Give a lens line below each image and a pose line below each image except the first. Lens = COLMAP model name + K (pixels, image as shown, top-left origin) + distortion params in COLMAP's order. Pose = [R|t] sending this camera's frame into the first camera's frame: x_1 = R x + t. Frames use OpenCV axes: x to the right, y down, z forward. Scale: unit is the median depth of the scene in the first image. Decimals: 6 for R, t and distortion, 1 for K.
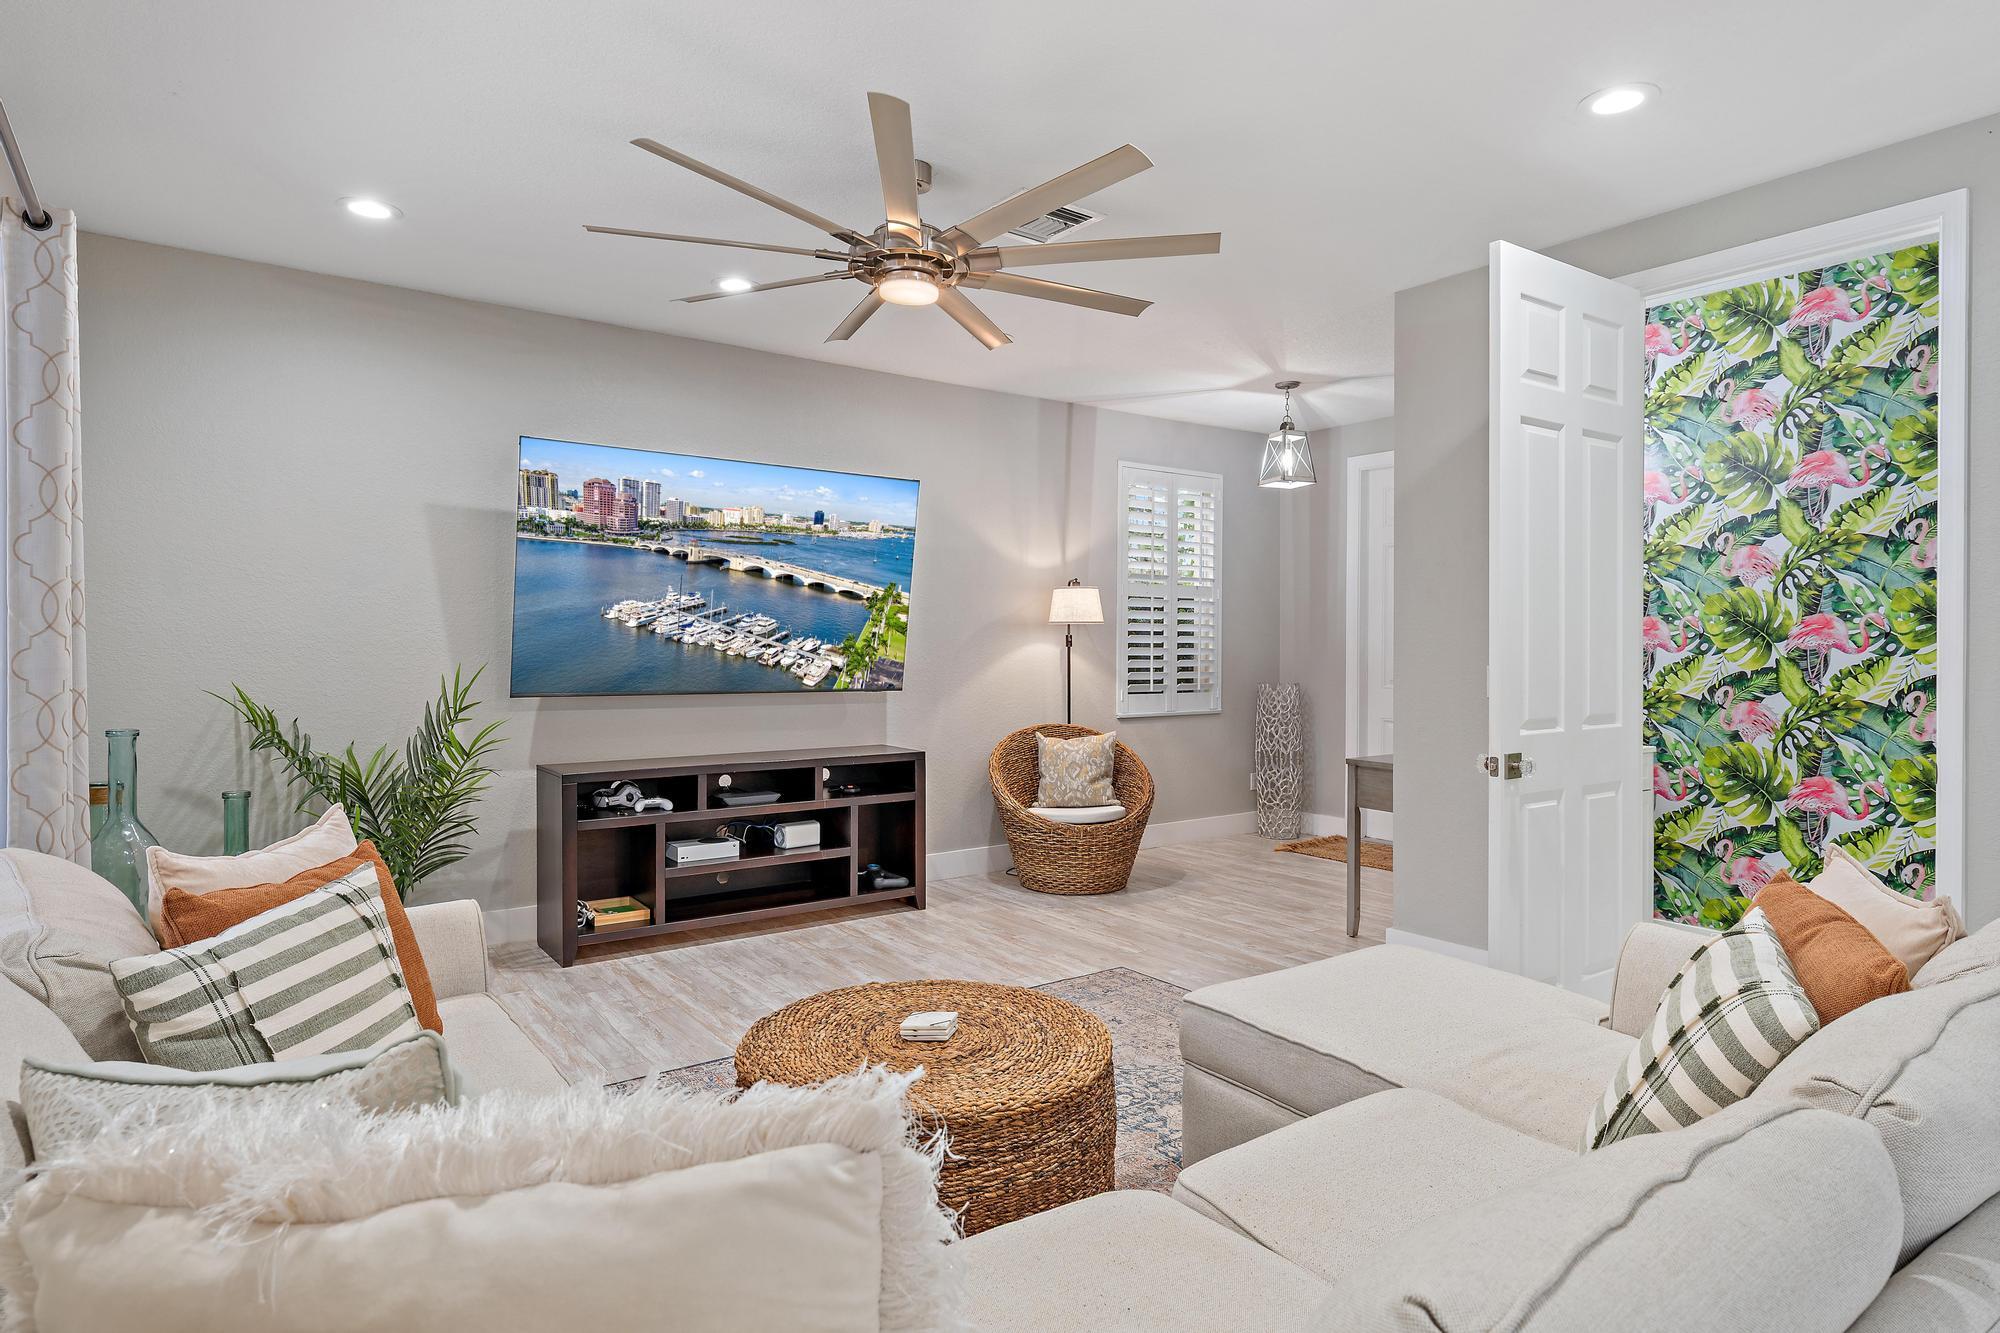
lens RADIAL K [[1136.4, 0, 1002.9], [0, 1136.4, 649.5], [0, 0, 1]] dist [0.006872, 0.000097]
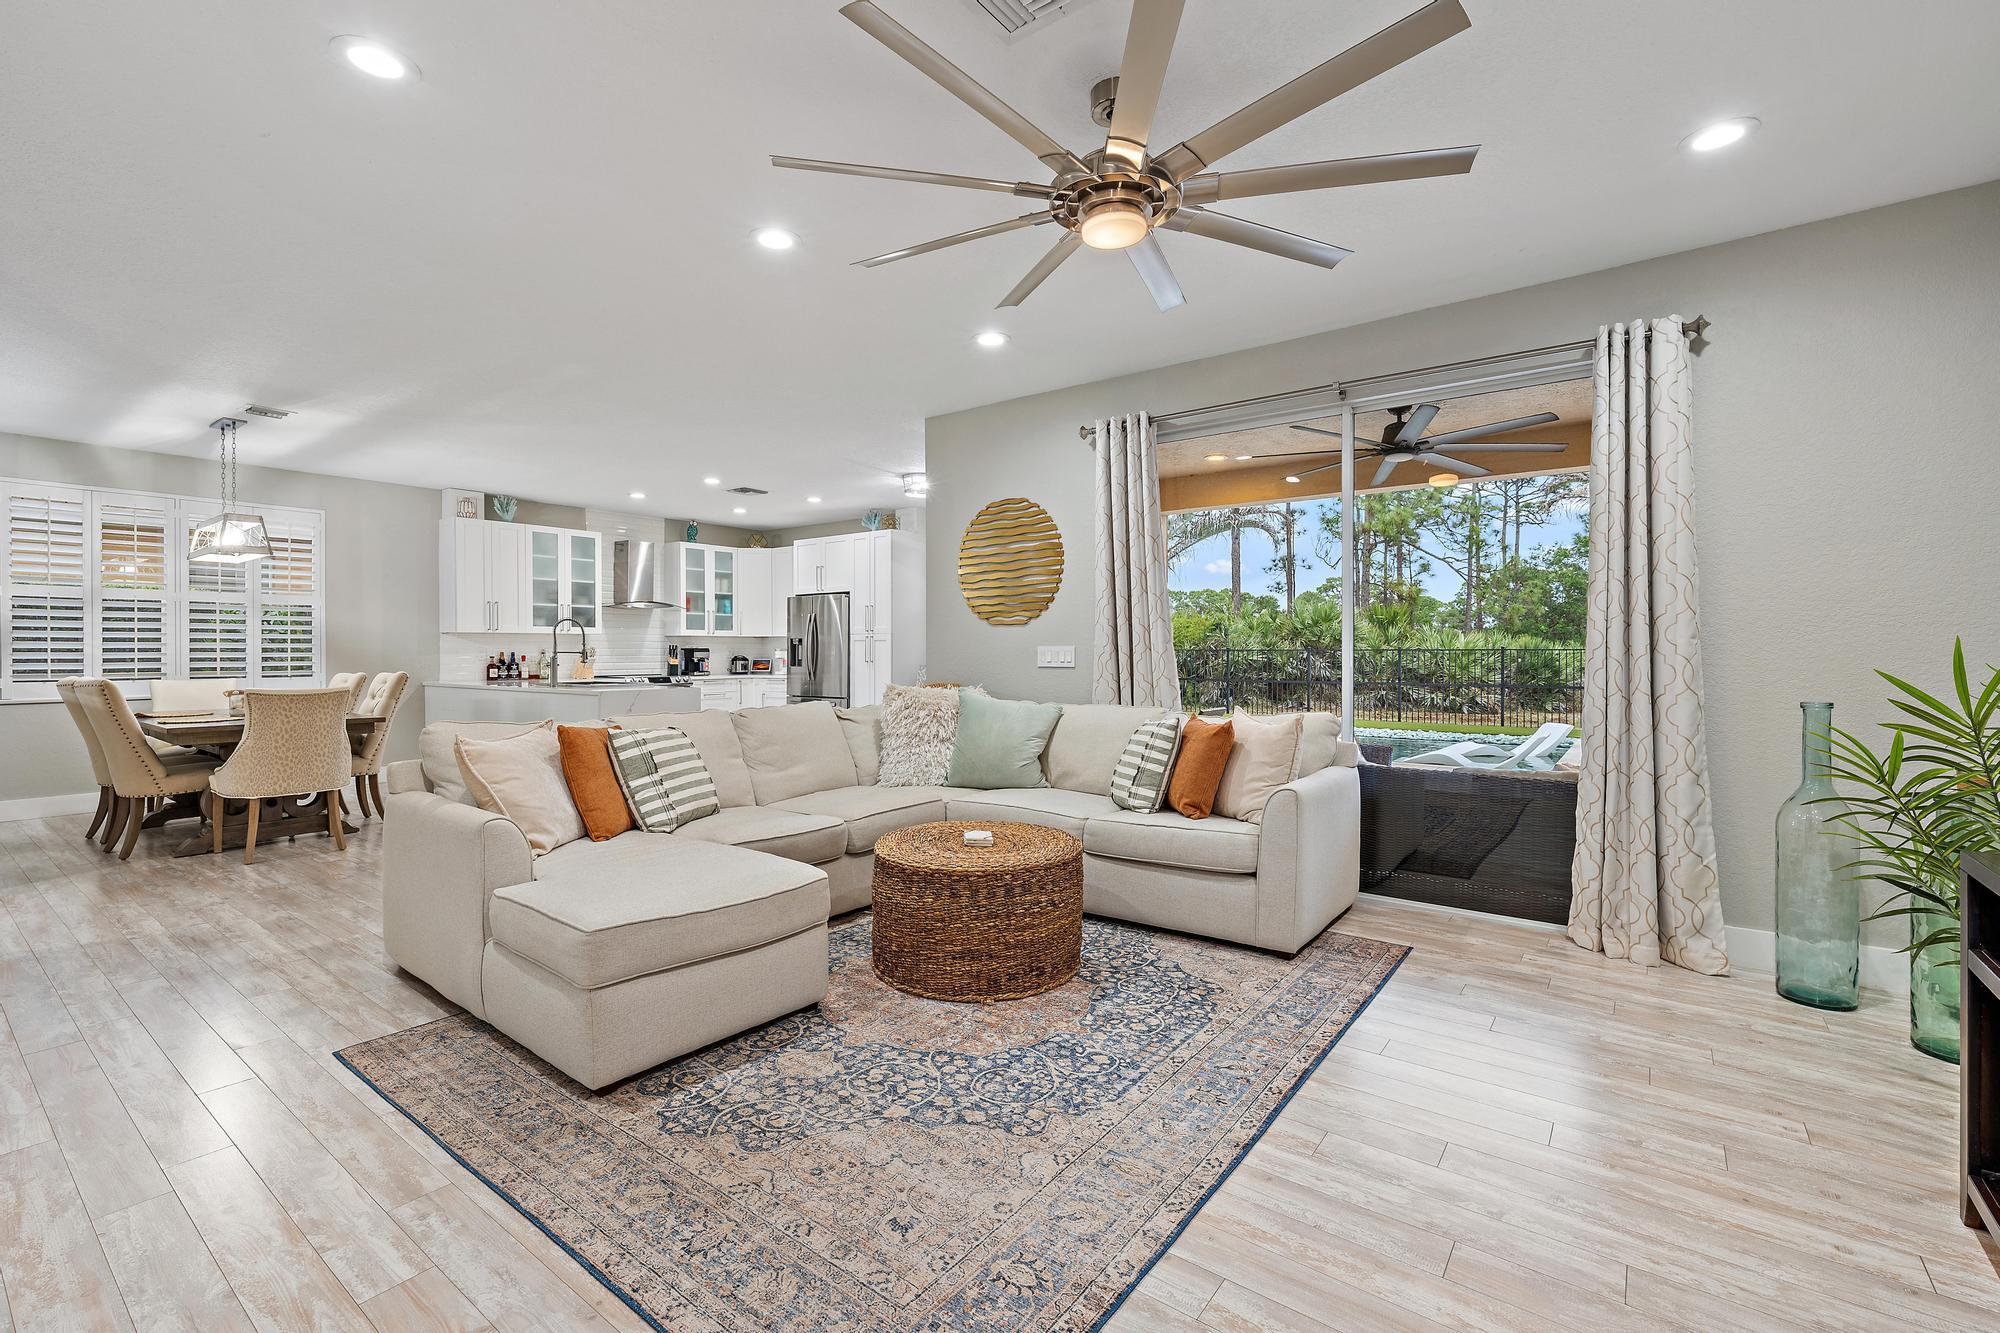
lens RADIAL K [[849.9, 0, 1001.9], [0, 849.9, 651.4], [0, 0, 1]] dist [-0.002226, 0.000122]
pose [[-0.958243, -0.003372, -0.285935, 0.164514], [-0.004716, 0.999981, 0.004009, 0.019417], [0.285916, 0.005190, -0.958241, 1.339211]]
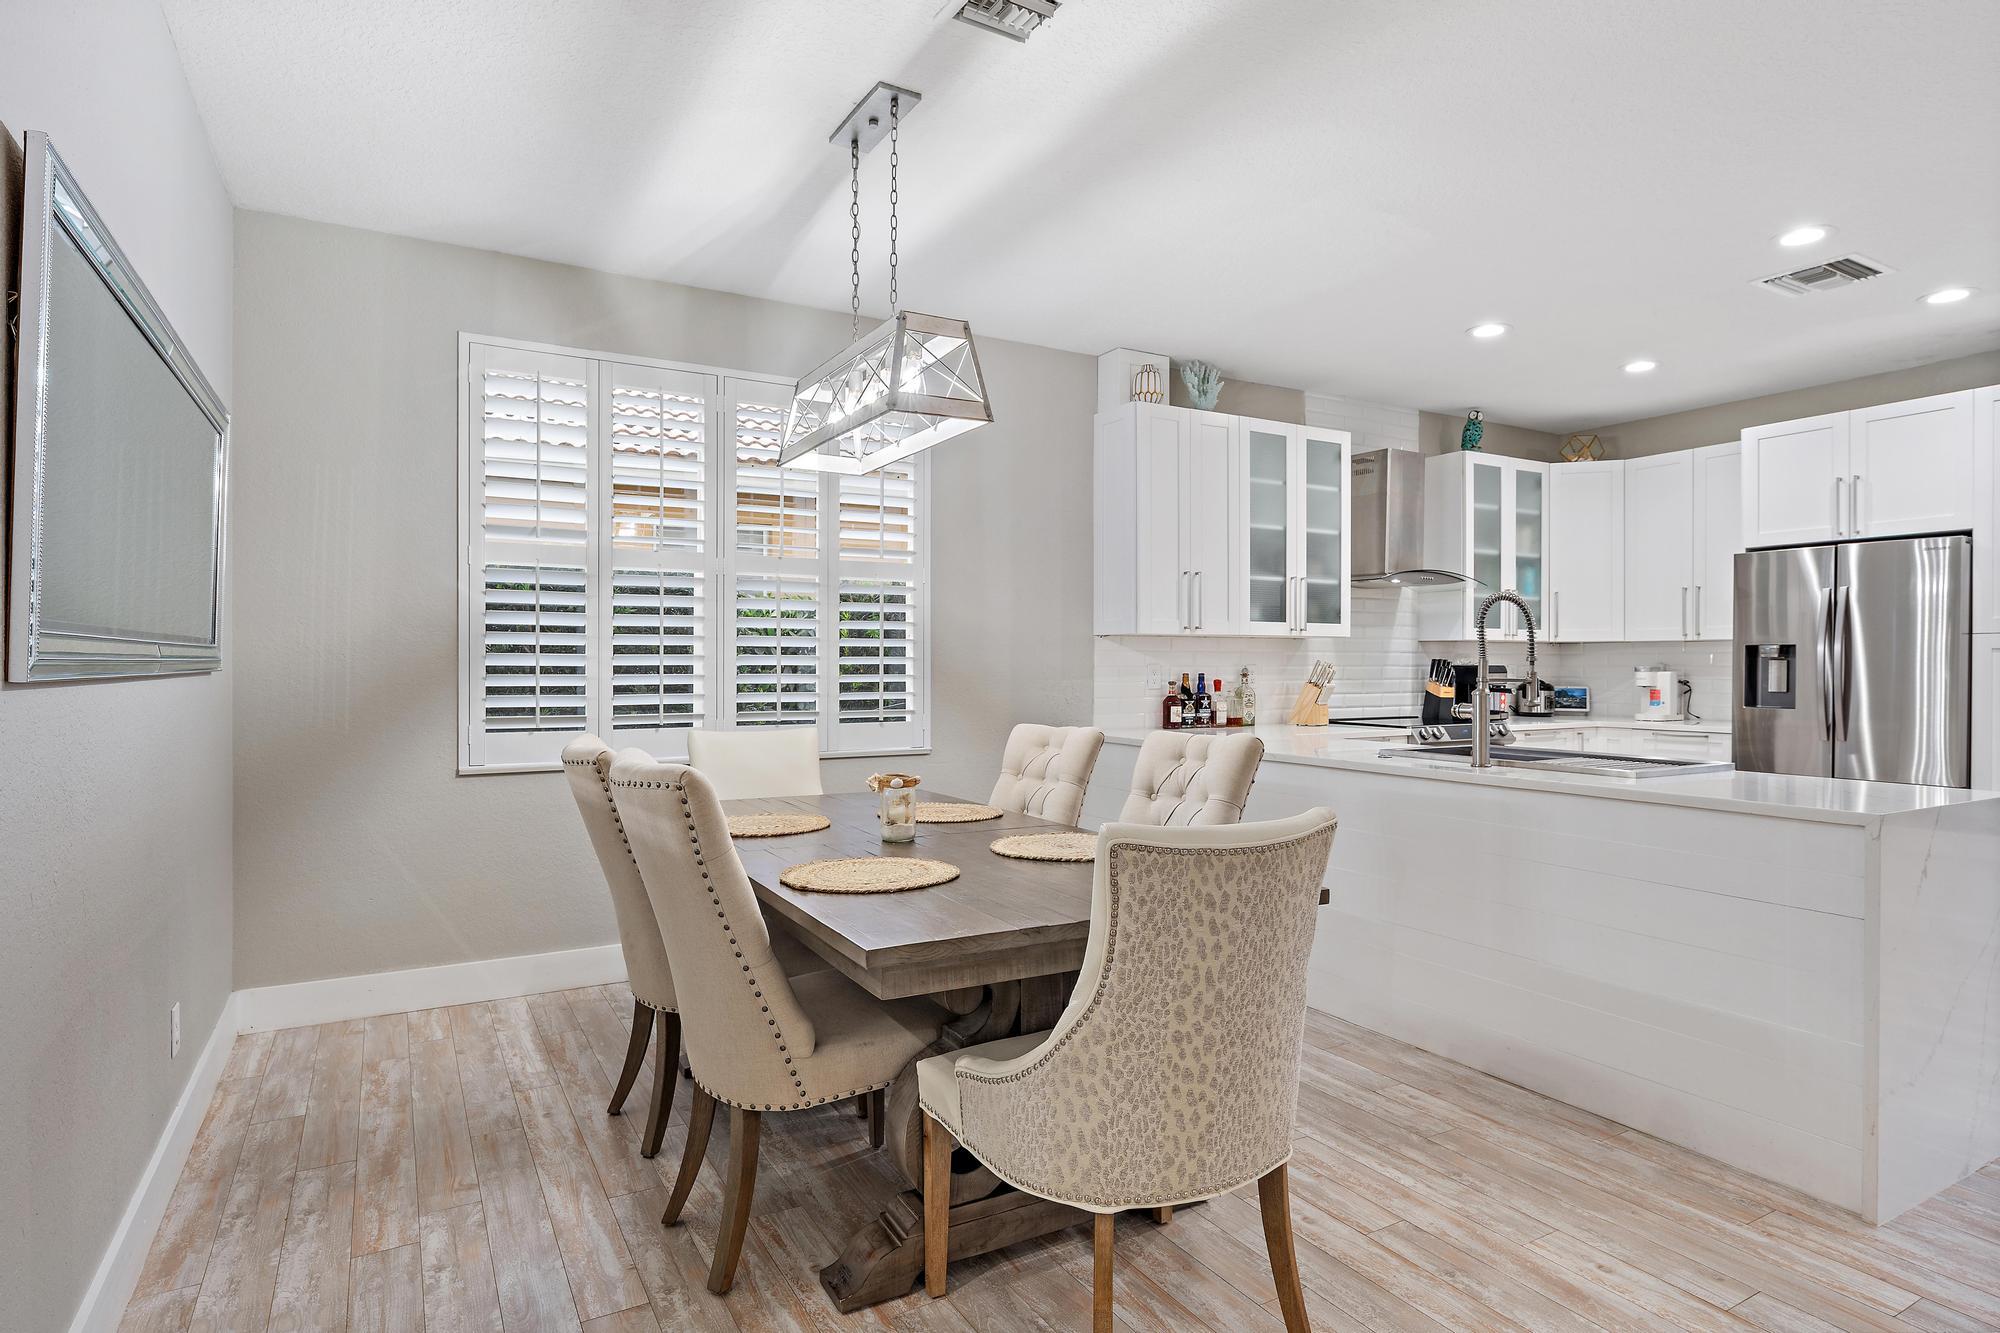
lens RADIAL K [[1071.9, 0, 1012.0], [0, 1071.9, 664.5], [0, 0, 1]] dist [0.002358, -0.000750]
pose [[-0.993048, -0.006771, 0.117515, 0.801628], [-0.006050, 0.999961, 0.006495, 0.017135], [-0.117554, 0.005739, -0.993050, 0.348963]]
